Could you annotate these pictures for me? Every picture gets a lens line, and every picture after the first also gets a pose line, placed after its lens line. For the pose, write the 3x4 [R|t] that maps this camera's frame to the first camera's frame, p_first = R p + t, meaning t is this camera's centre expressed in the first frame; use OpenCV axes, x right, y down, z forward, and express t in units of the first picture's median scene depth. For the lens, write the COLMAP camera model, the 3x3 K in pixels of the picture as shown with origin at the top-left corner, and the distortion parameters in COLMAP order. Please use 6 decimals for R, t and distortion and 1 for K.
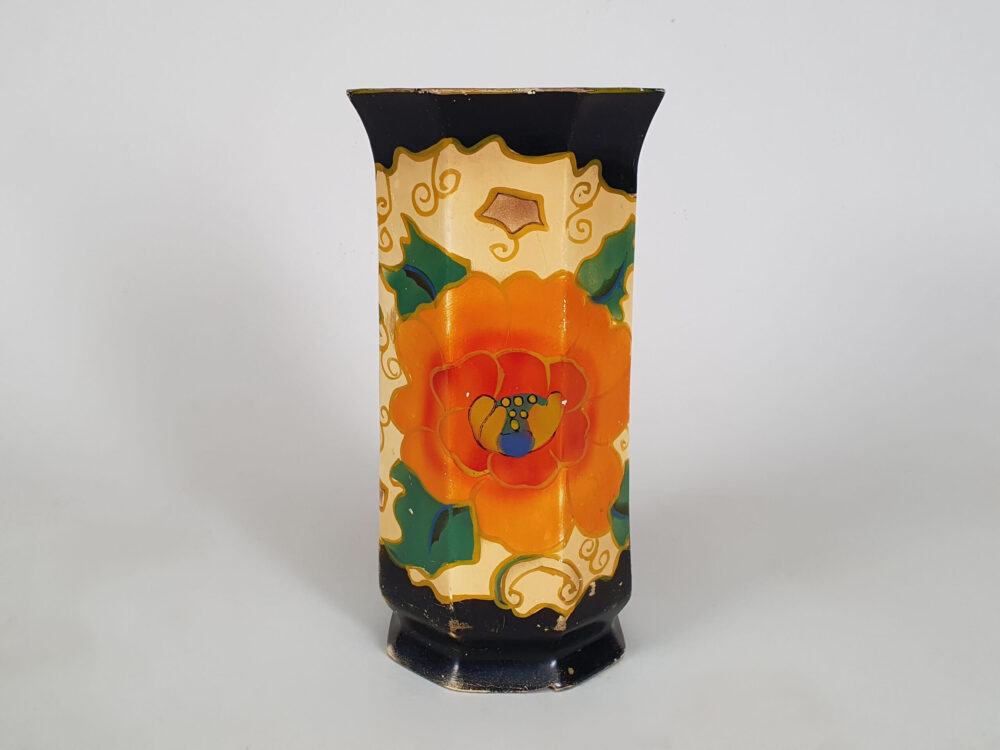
lens RADIAL K [[877.1, 0, 500.0], [0, 877.1, 375.0], [0, 0, 1]] dist [-0.187873, -0.004058]
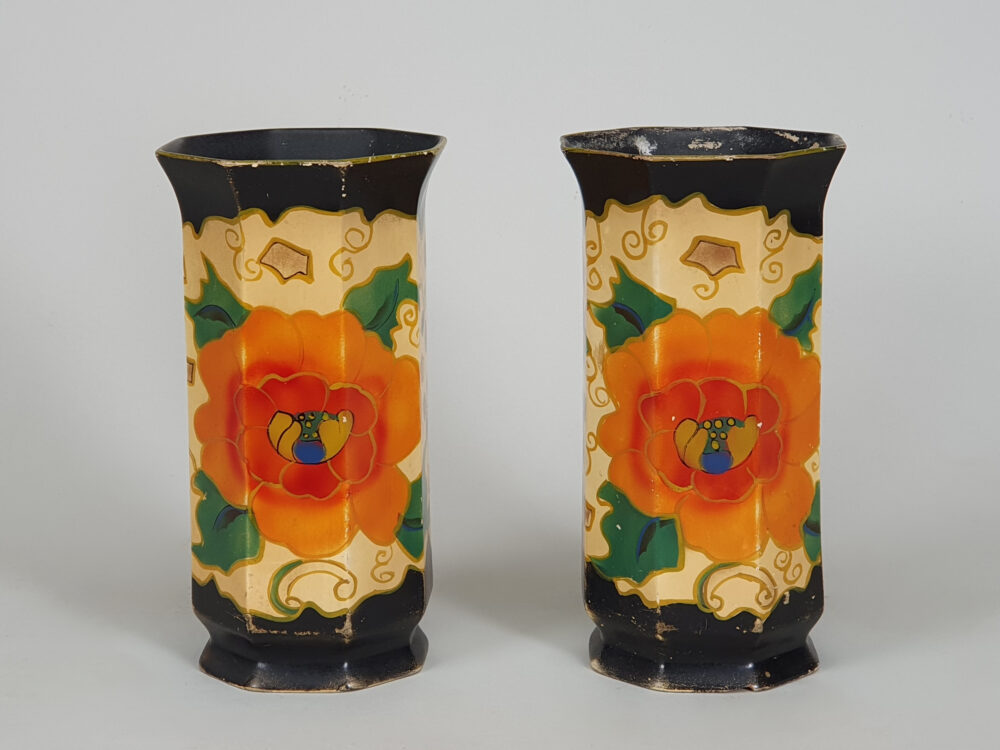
lens RADIAL K [[1490.8, 0, 500.0], [0, 1490.8, 375.0], [0, 0, 1]] dist [-0.203794, 0.084640]
pose [[0.996139, -0.006816, -0.087530, -0.089951], [0.002513, 0.998787, -0.049177, 0.059777], [0.087759, 0.048767, 0.994947, -0.905964]]
